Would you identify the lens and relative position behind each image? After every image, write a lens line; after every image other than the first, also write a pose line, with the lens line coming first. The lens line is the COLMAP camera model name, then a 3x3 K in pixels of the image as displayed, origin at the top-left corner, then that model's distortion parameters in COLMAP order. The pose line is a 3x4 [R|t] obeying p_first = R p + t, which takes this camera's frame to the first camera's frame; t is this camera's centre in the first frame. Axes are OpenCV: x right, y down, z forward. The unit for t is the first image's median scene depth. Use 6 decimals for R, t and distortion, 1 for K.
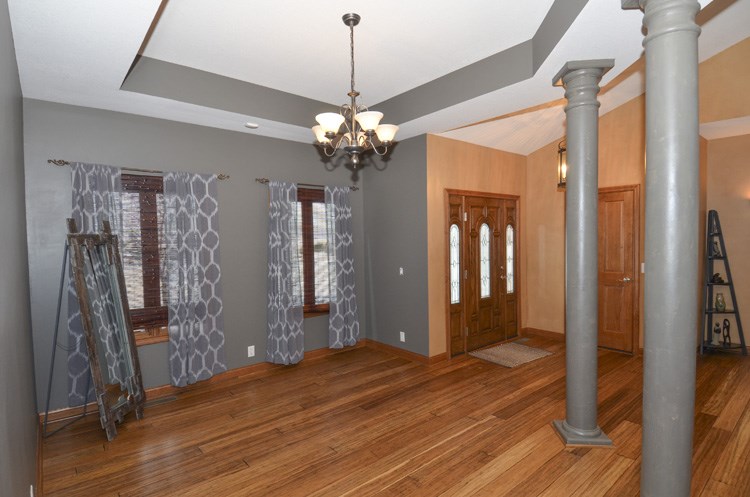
lens RADIAL K [[390.1, 0, 380.4], [0, 390.1, 252.4], [0, 0, 1]] dist [0.012743, -0.014465]
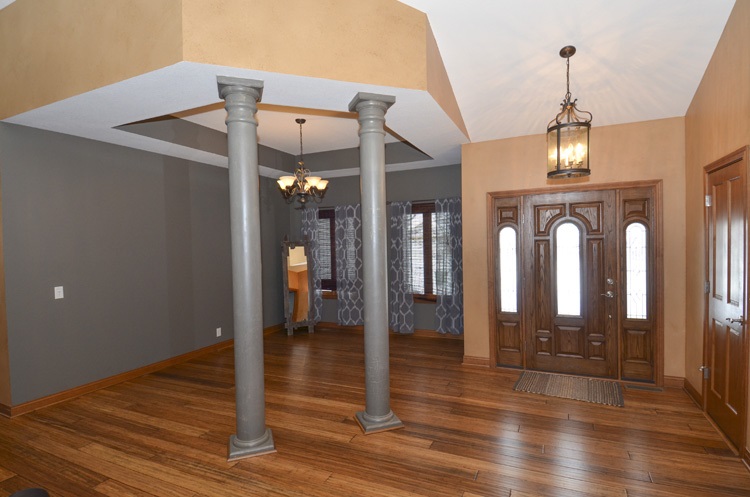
lens RADIAL K [[390.1, 0, 374.5], [0, 390.1, 255.4], [0, 0, 1]] dist [0.012743, -0.014465]
pose [[0.419505, 0.033283, -0.907143, 0.970930], [-0.021270, 0.999414, 0.026832, -0.024248], [0.907504, 0.008039, 0.419967, 0.333543]]
